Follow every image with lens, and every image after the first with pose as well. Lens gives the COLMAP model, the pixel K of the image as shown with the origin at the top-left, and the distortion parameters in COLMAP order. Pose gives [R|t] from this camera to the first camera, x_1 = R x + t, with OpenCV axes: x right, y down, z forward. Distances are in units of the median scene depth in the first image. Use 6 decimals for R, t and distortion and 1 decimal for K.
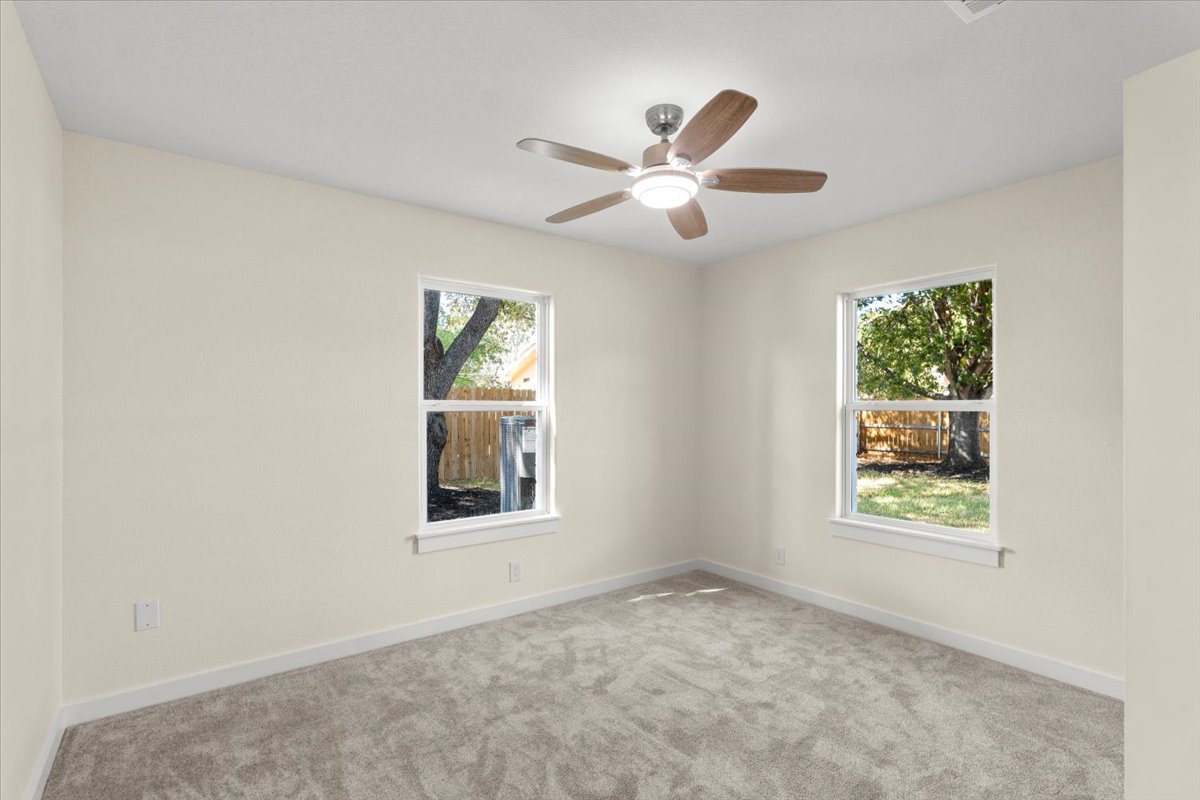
lens RADIAL K [[561.3, 0, 597.5], [0, 561.3, 404.9], [0, 0, 1]] dist [0.008442, 0.000495]
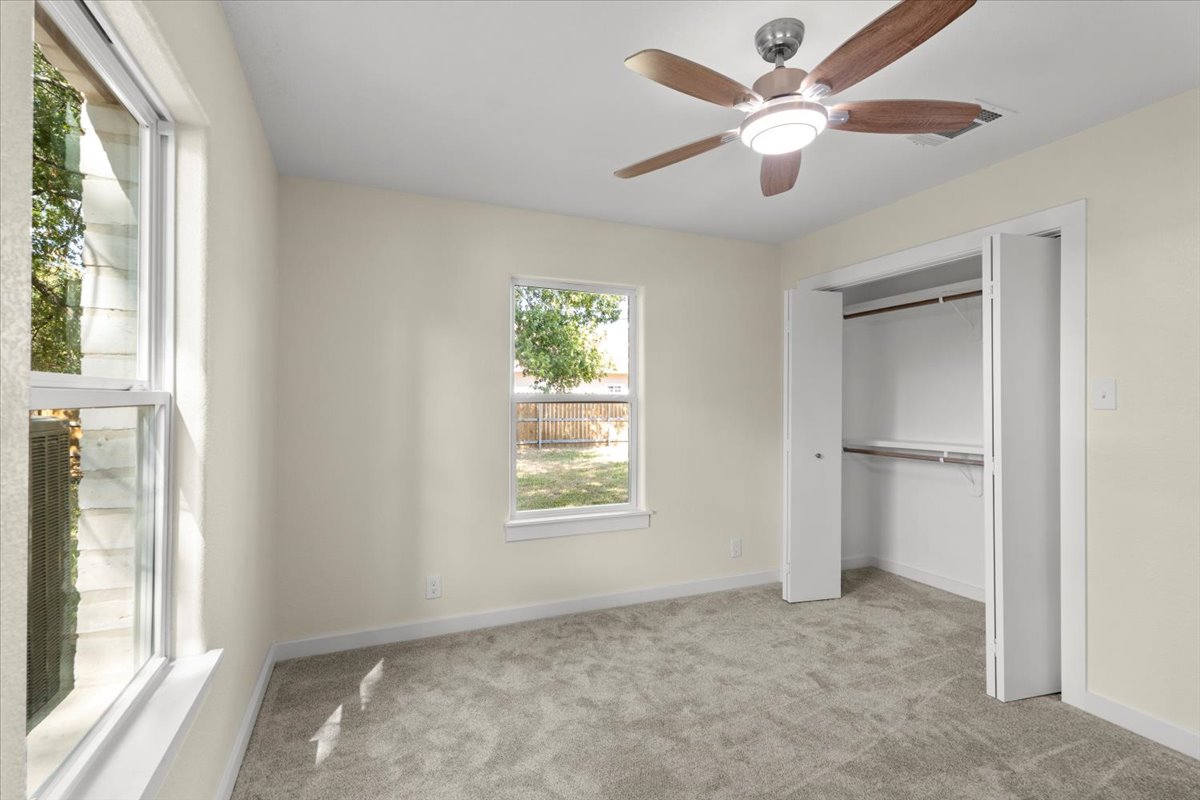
lens RADIAL K [[561.3, 0, 598.2], [0, 561.3, 395.8], [0, 0, 1]] dist [0.008442, 0.000495]
pose [[0.242772, 0.012739, 0.970000, -0.431878], [0.001052, 0.999910, -0.013395, 0.010261], [-0.970083, 0.004273, 0.242737, 0.644207]]
